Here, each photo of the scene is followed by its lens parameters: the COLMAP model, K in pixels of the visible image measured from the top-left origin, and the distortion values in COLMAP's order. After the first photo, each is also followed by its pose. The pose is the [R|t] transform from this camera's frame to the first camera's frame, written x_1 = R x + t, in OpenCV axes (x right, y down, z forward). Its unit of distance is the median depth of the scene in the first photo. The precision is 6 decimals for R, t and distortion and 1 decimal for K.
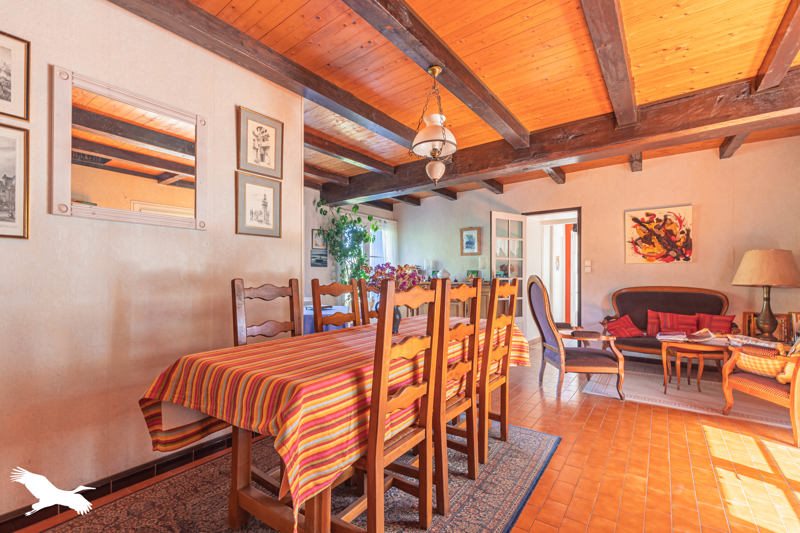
lens RADIAL K [[374.9, 0, 399.6], [0, 374.9, 275.2], [0, 0, 1]] dist [0.000566, 0.000105]
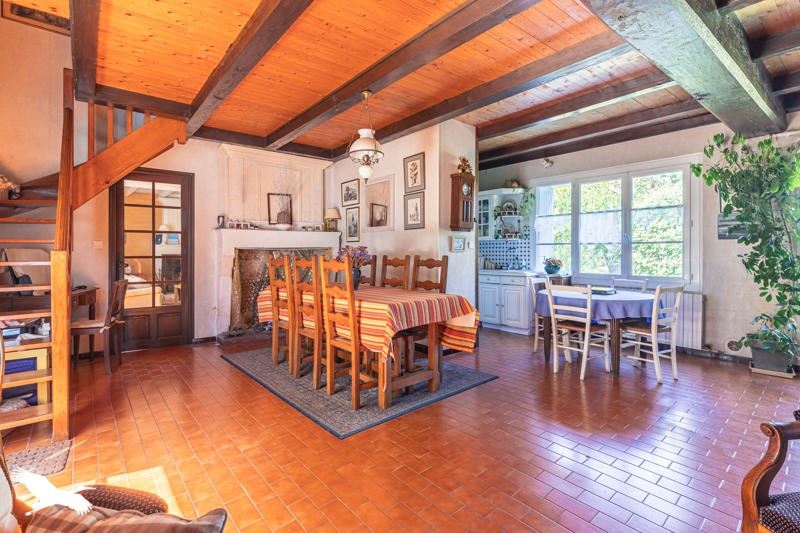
lens RADIAL K [[385.4, 0, 399.3], [0, 385.4, 252.1], [0, 0, 1]] dist [0.000257, 0.000003]
pose [[-0.272645, -0.001510, -0.962114, 1.297612], [0.002457, 0.999994, -0.002266, 0.000882], [0.962112, -0.002981, -0.272640, 1.421704]]
